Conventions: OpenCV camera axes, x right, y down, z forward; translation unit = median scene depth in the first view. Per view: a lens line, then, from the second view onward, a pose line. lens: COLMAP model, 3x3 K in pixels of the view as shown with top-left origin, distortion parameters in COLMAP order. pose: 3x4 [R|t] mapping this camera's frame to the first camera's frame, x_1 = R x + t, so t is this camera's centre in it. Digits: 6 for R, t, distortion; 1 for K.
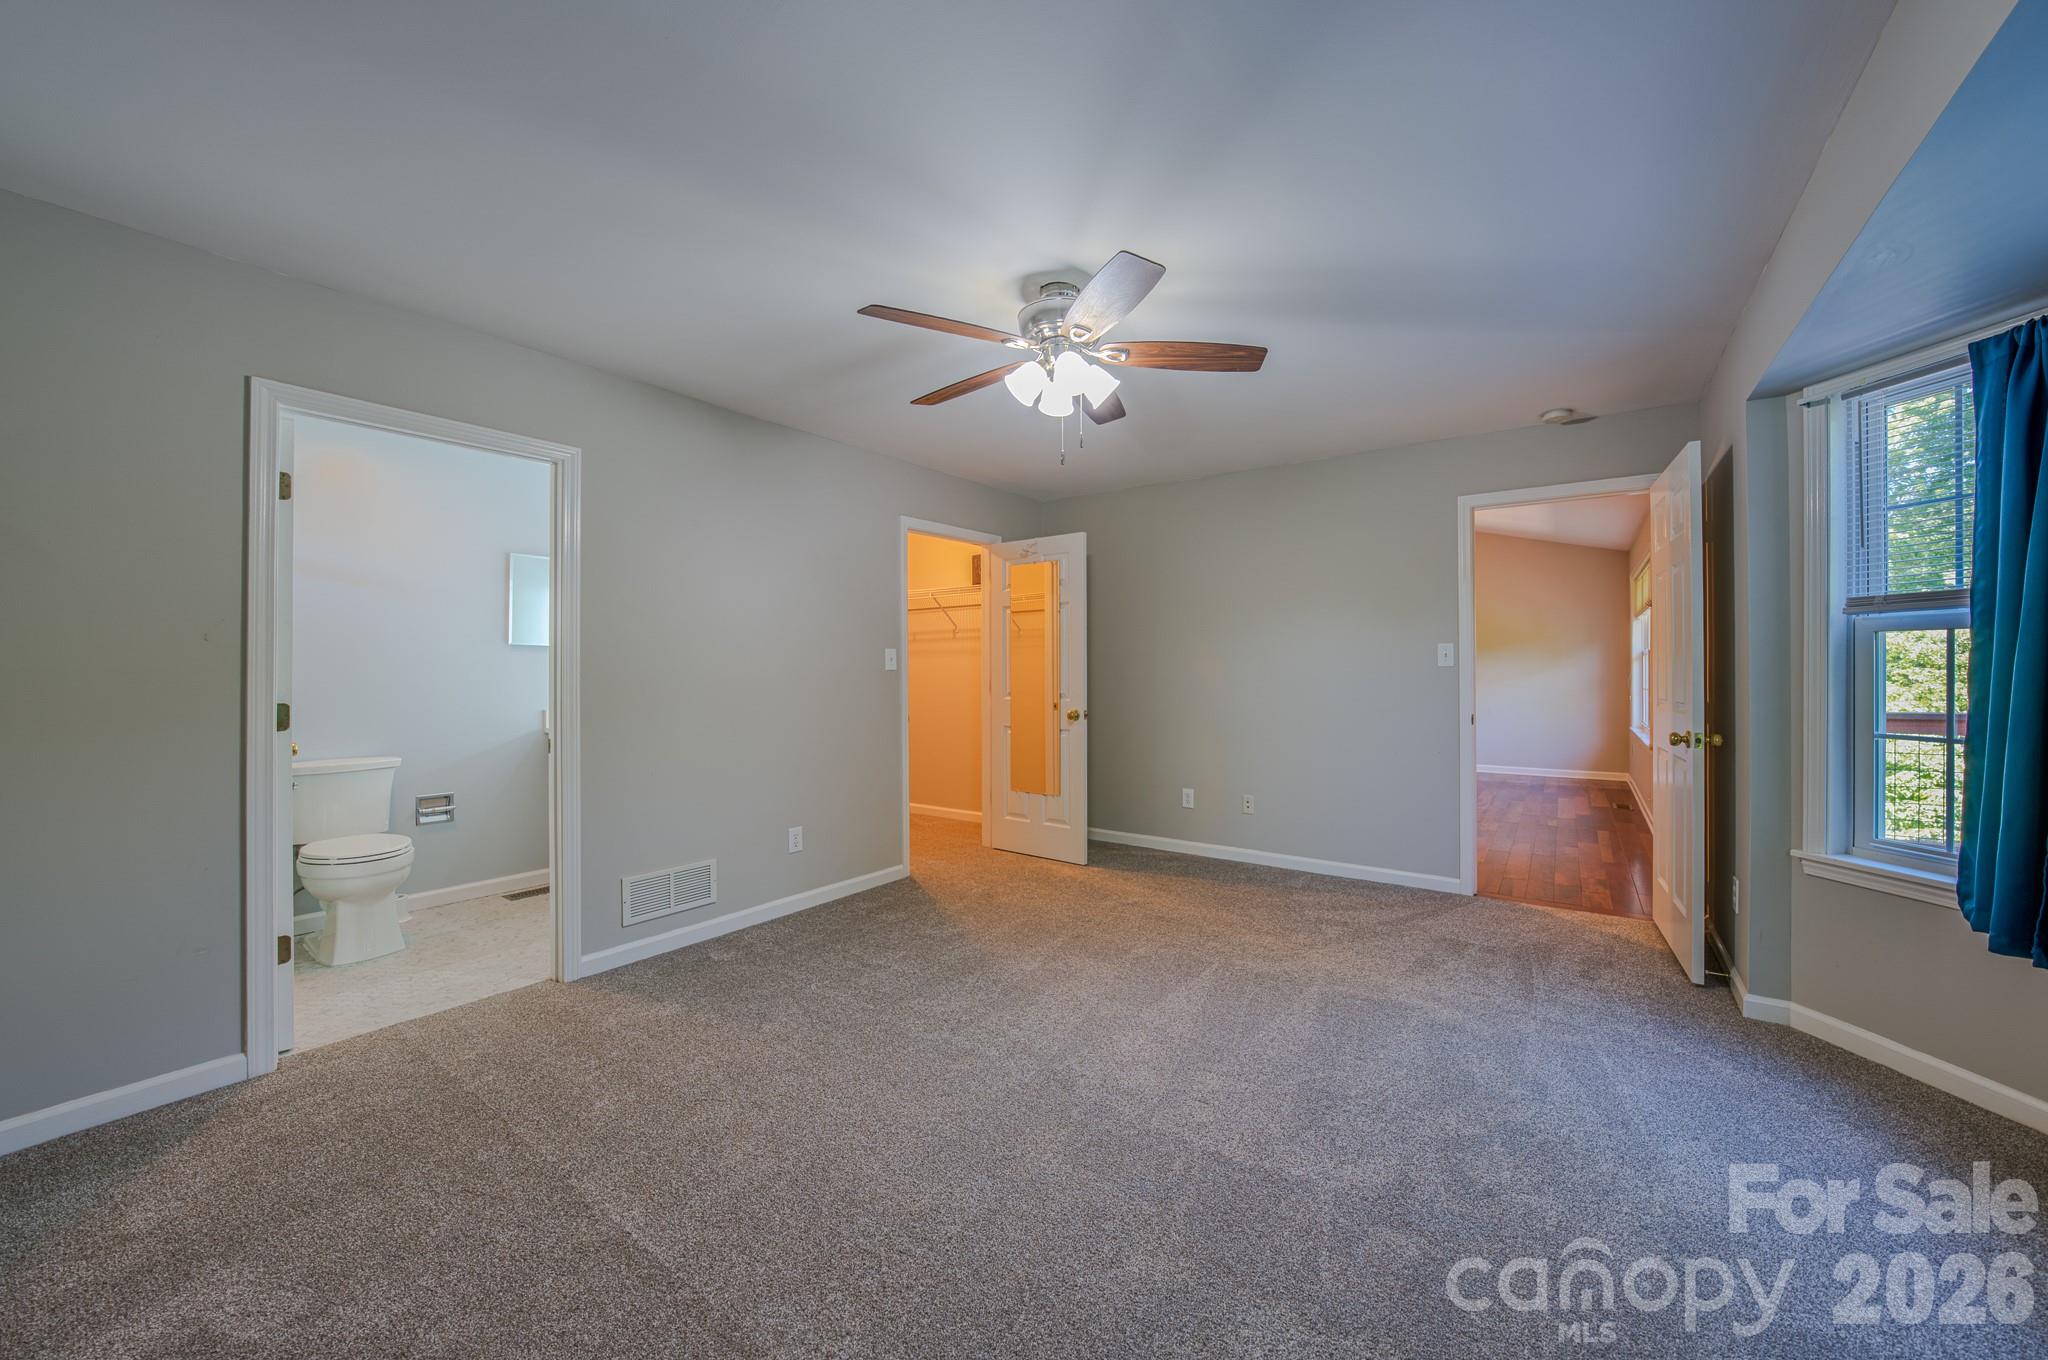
lens RADIAL K [[733.4, 0, 1090.1], [0, 733.4, 664.4], [0, 0, 1]] dist [-0.010845, -0.000056]
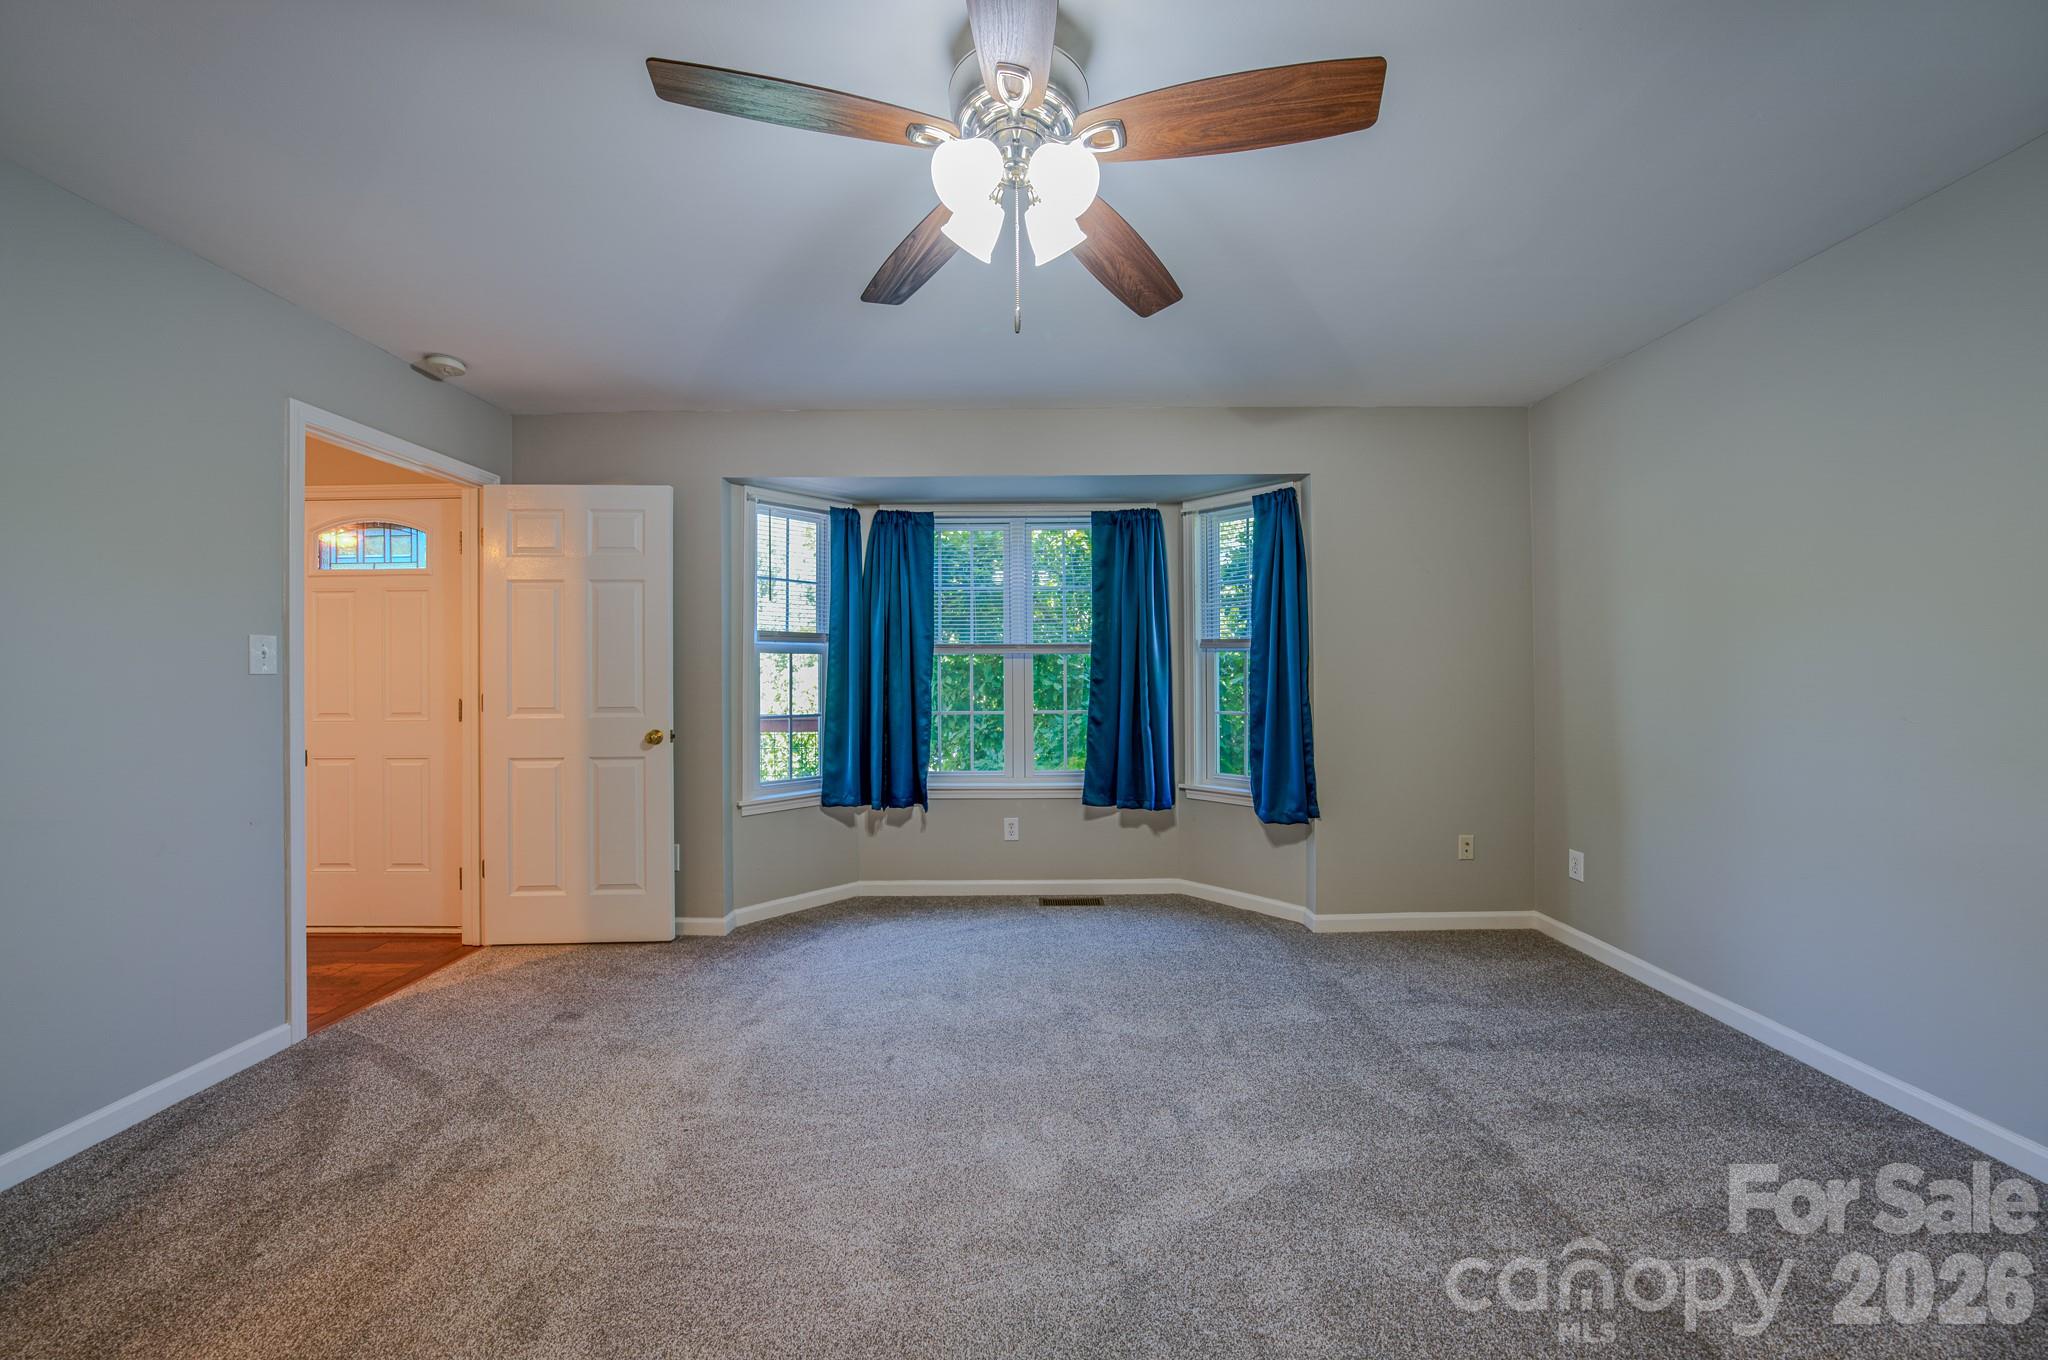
lens RADIAL K [[719.3, 0, 1028.6], [0, 719.3, 670.1], [0, 0, 1]] dist [-0.025894, 0.005568]
pose [[-0.553514, 0.012511, 0.832746, -0.361095], [0.002953, 0.999910, -0.013060, 0.009994], [-0.832835, -0.004770, -0.553501, 0.890381]]
